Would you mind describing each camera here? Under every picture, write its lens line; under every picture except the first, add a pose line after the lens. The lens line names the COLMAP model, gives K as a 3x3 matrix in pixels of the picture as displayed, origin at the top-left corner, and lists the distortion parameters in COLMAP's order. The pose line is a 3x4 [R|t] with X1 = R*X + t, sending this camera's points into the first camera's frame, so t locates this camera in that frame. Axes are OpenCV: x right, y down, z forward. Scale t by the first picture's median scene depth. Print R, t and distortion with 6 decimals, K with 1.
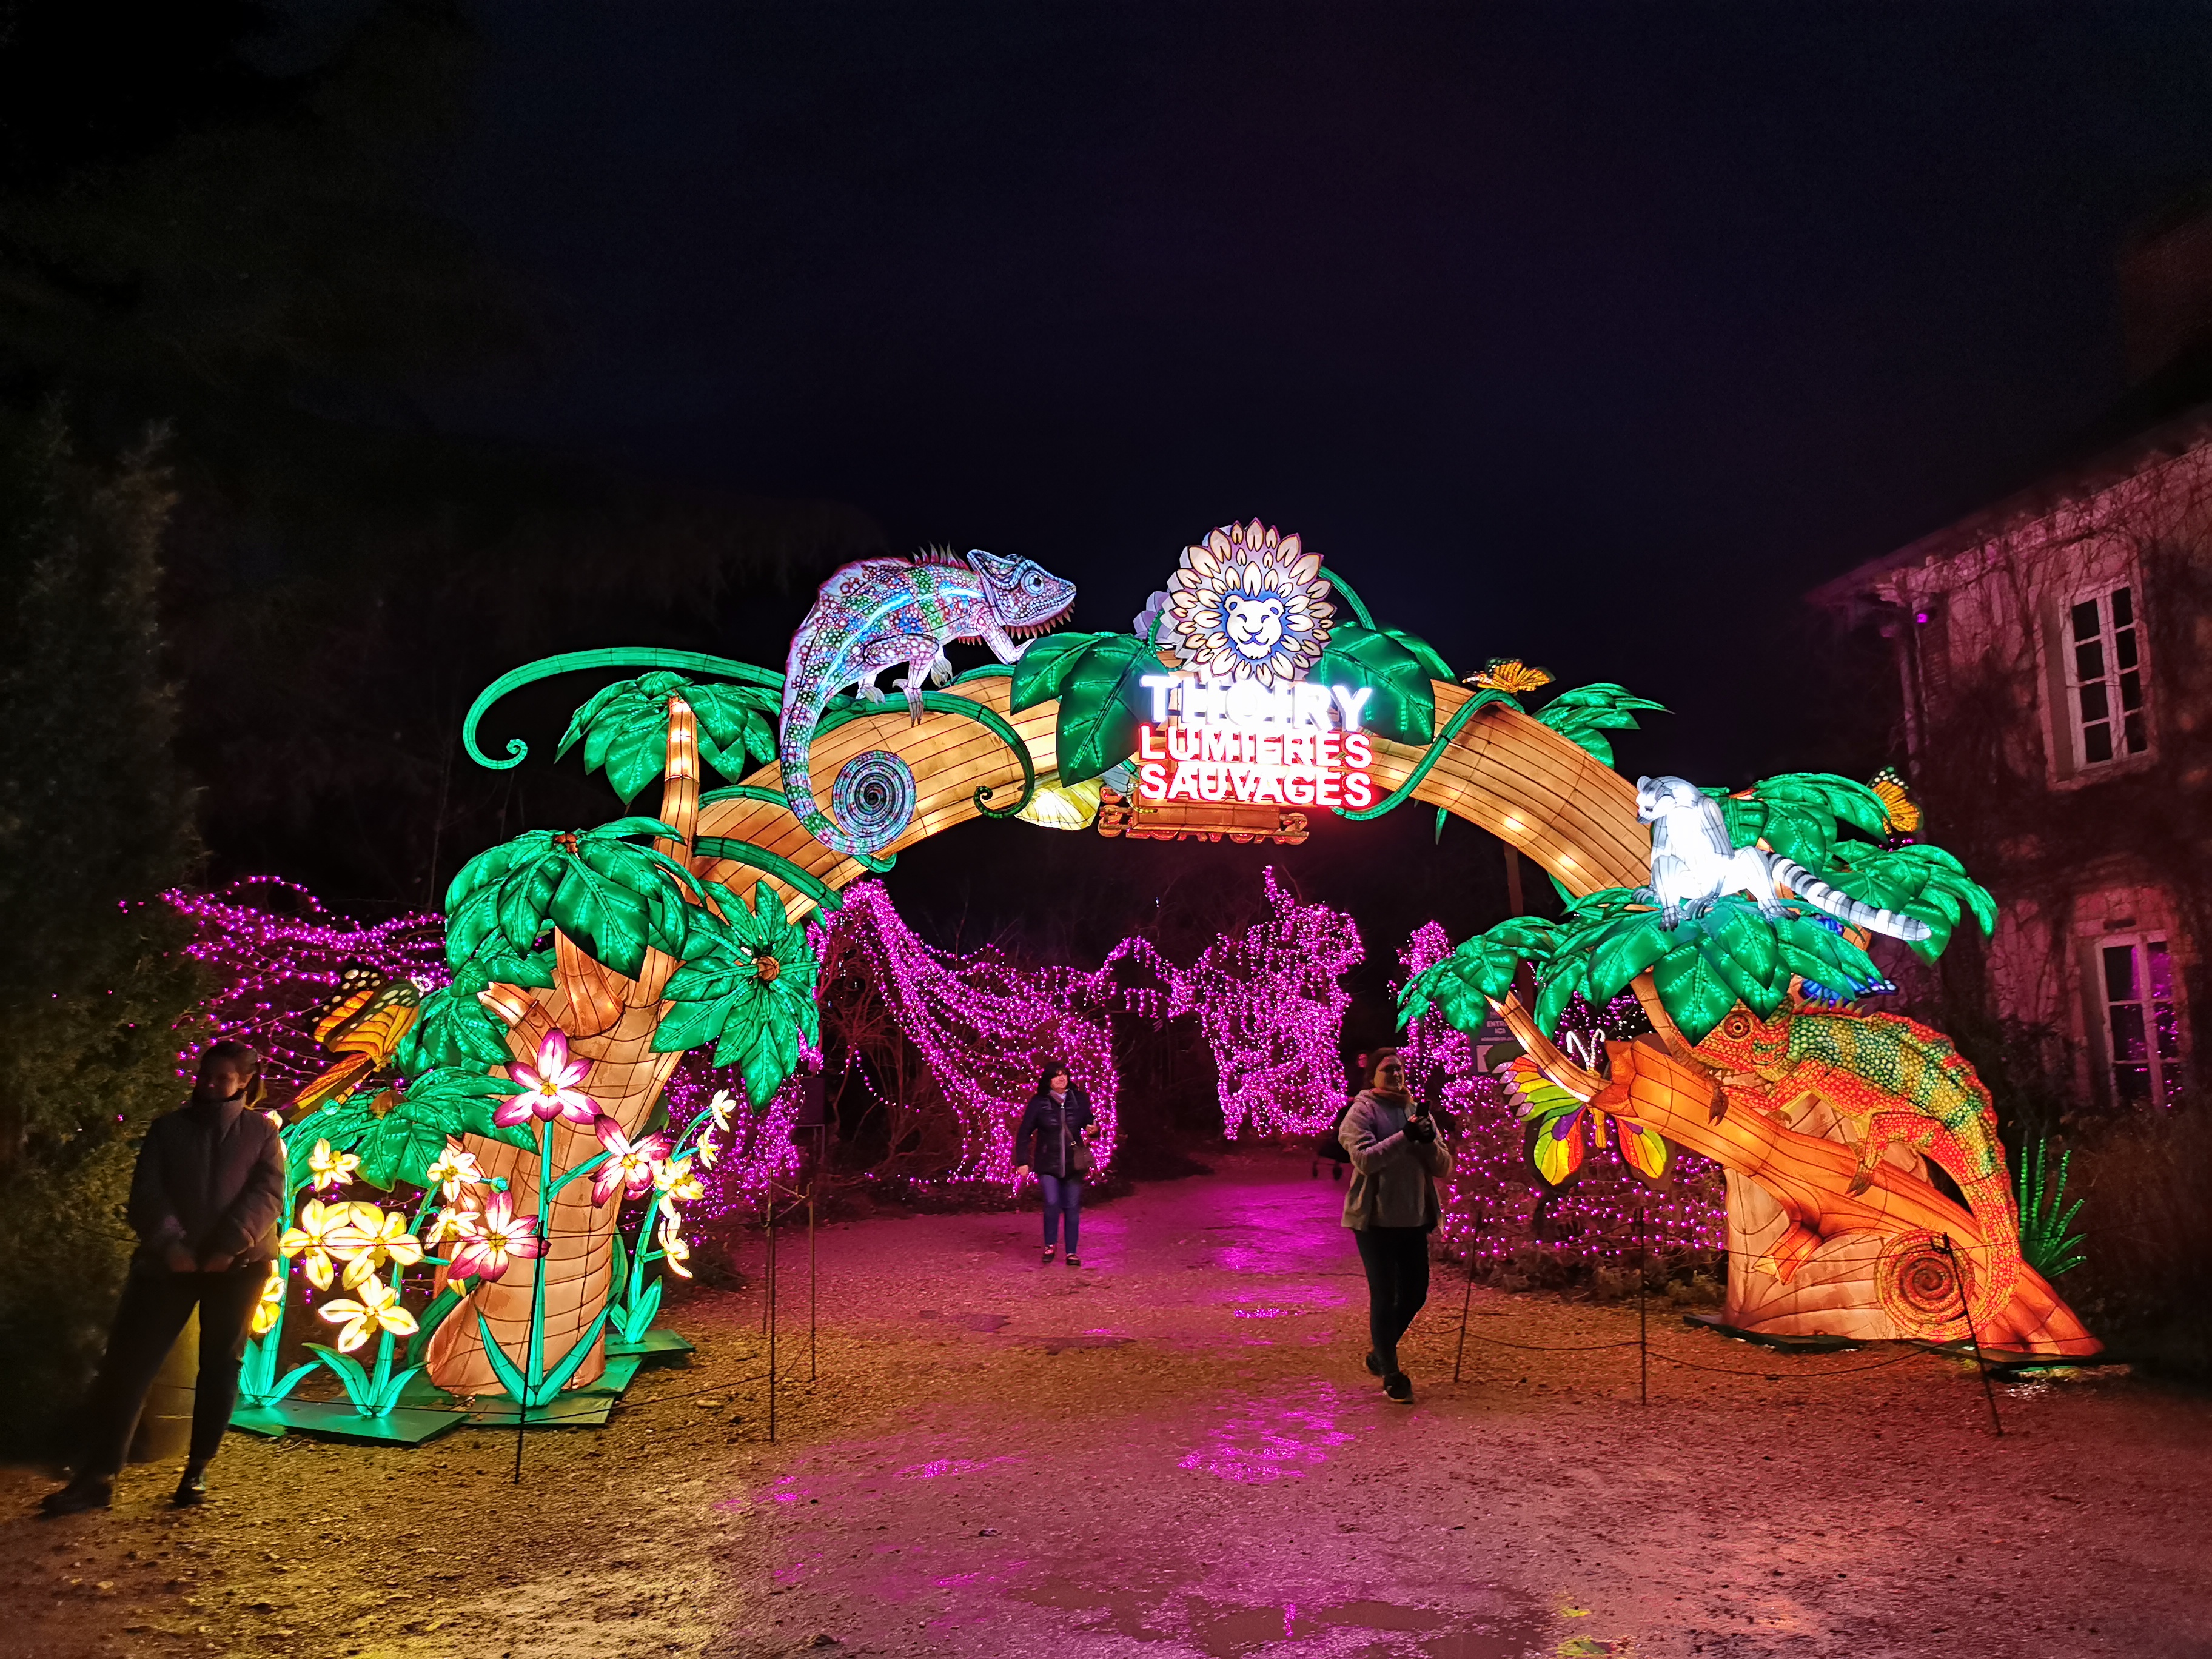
lens RADIAL K [[1717.8, 0, 1100.1], [0, 1717.8, 819.6], [0, 0, 1]] dist [0.041073, -0.025558]
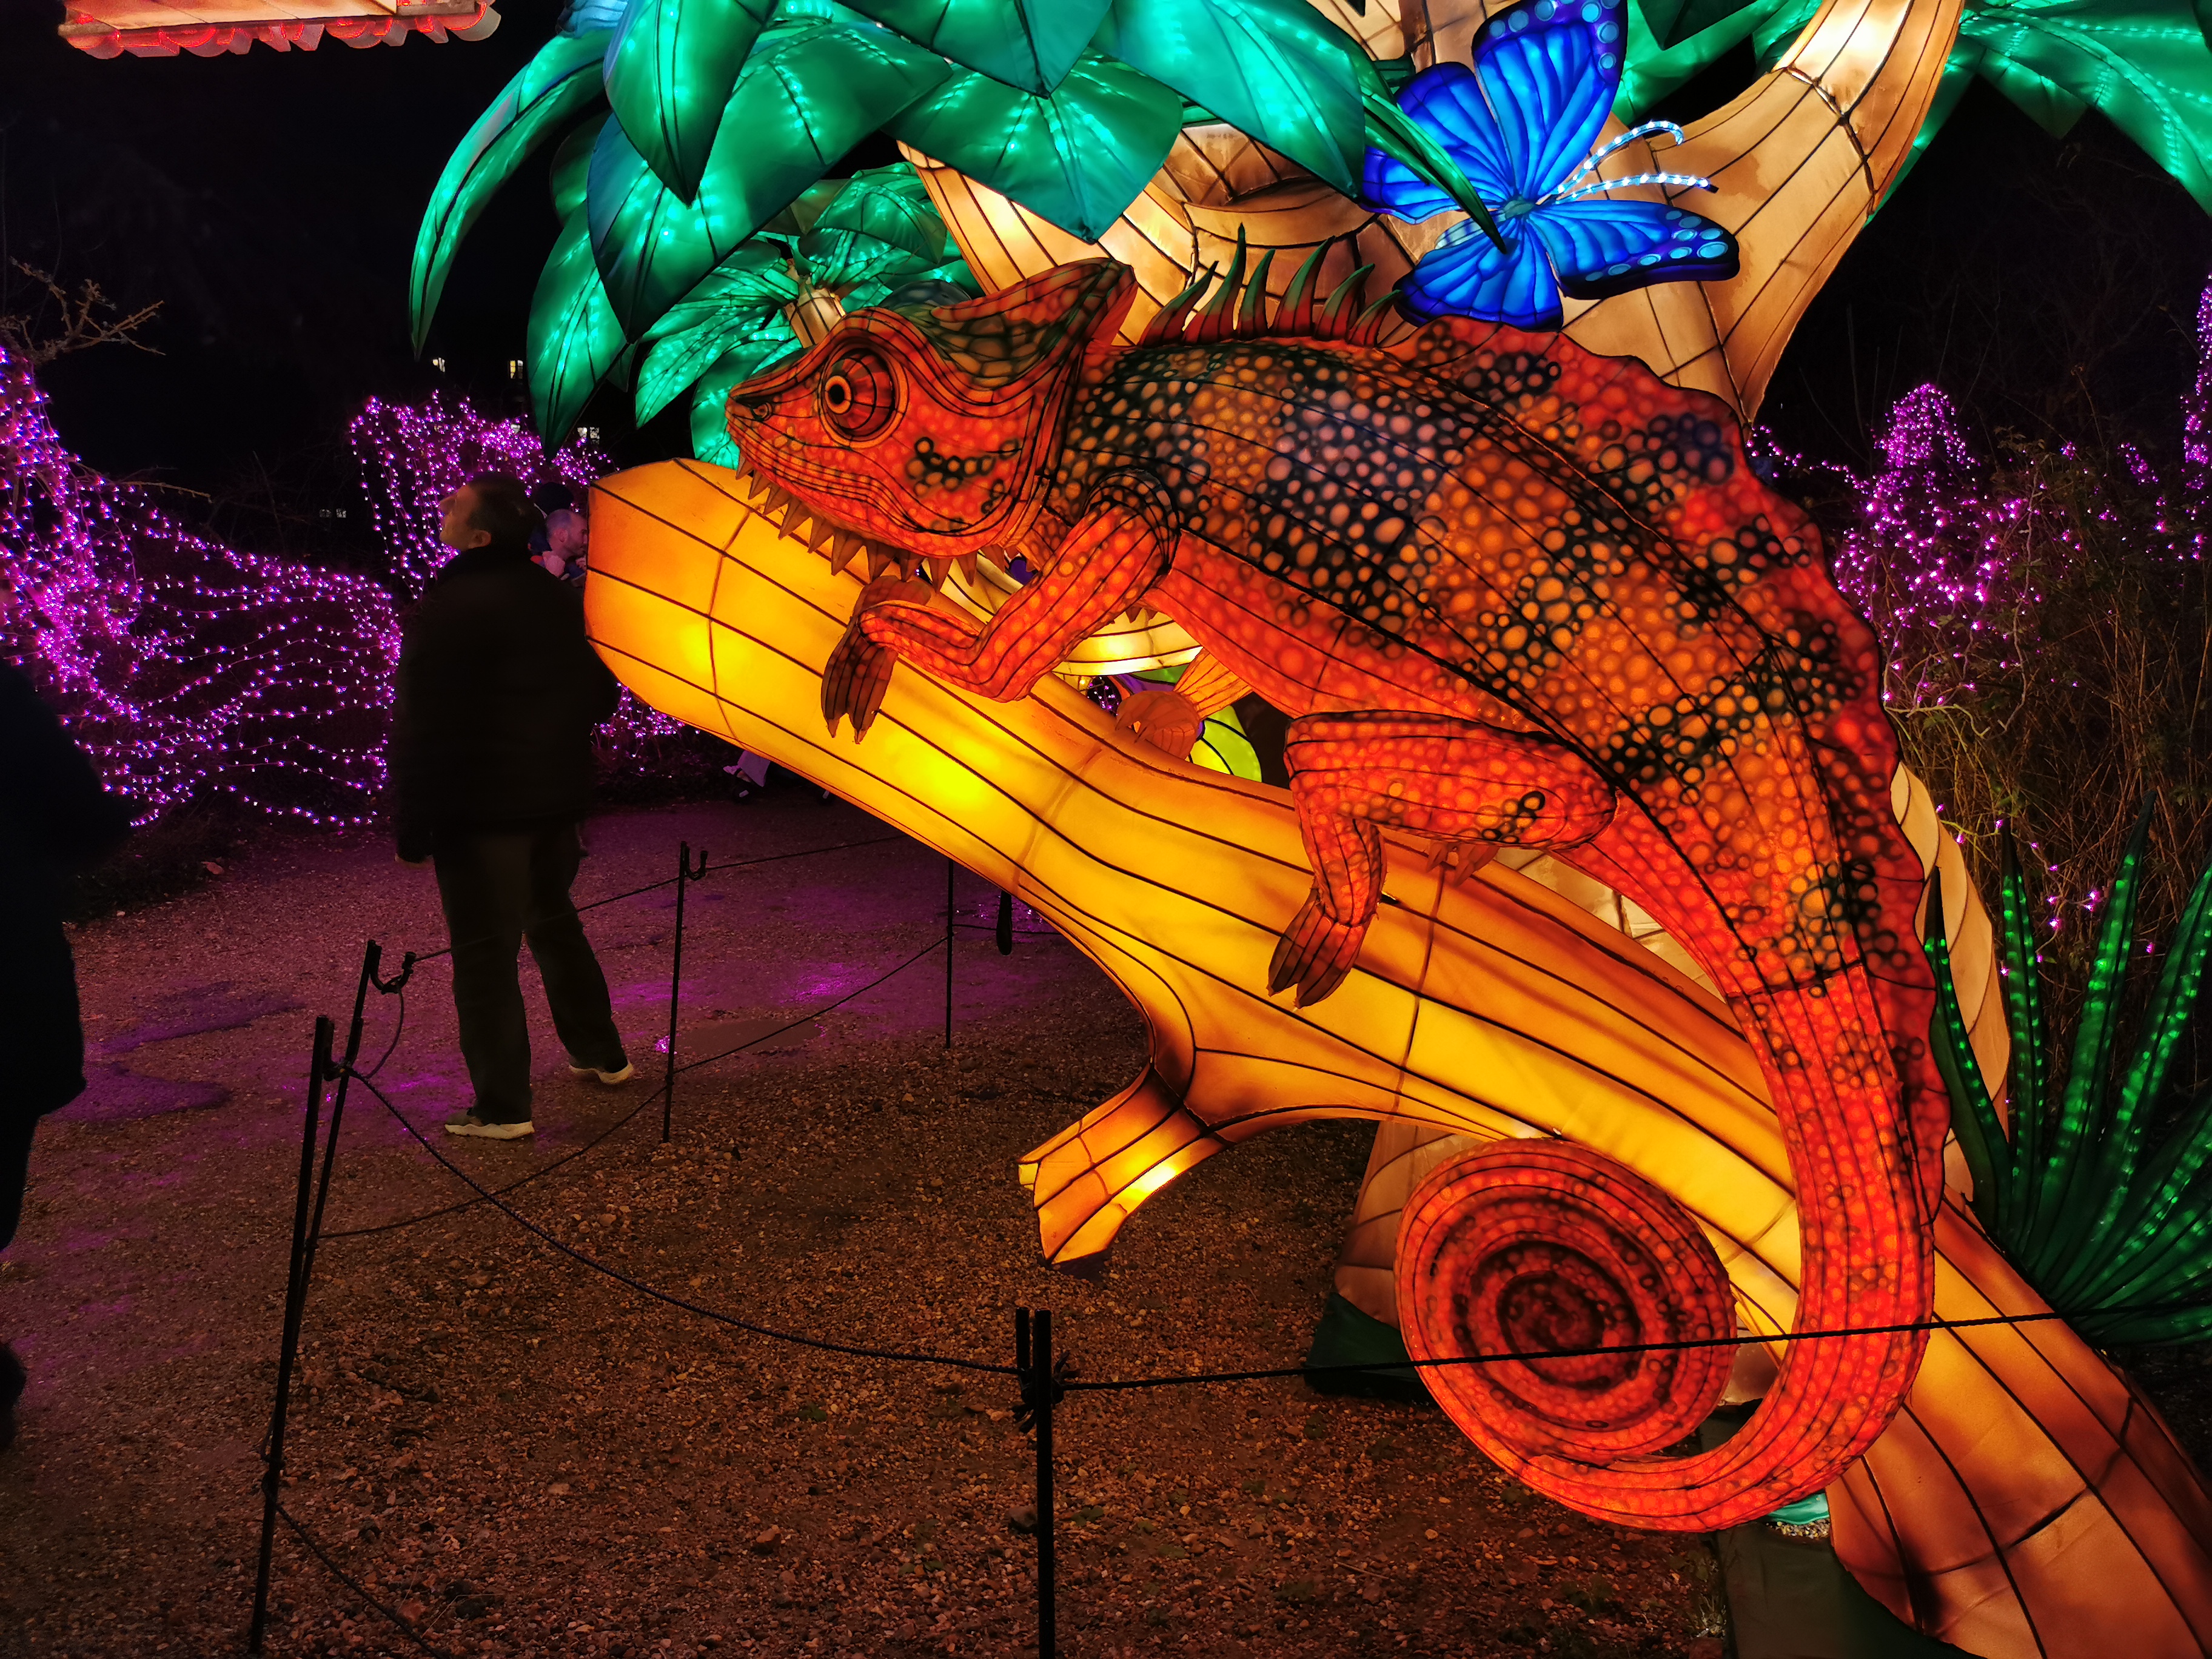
lens RADIAL K [[1717.8, 0, 1120.8], [0, 1717.8, 821.0], [0, 0, 1]] dist [0.041073, -0.025558]
pose [[0.924921, 0.054180, -0.376279, 0.512080], [0.046774, 0.966053, 0.254073, 0.117650], [0.377272, -0.252598, 0.890989, 0.751982]]
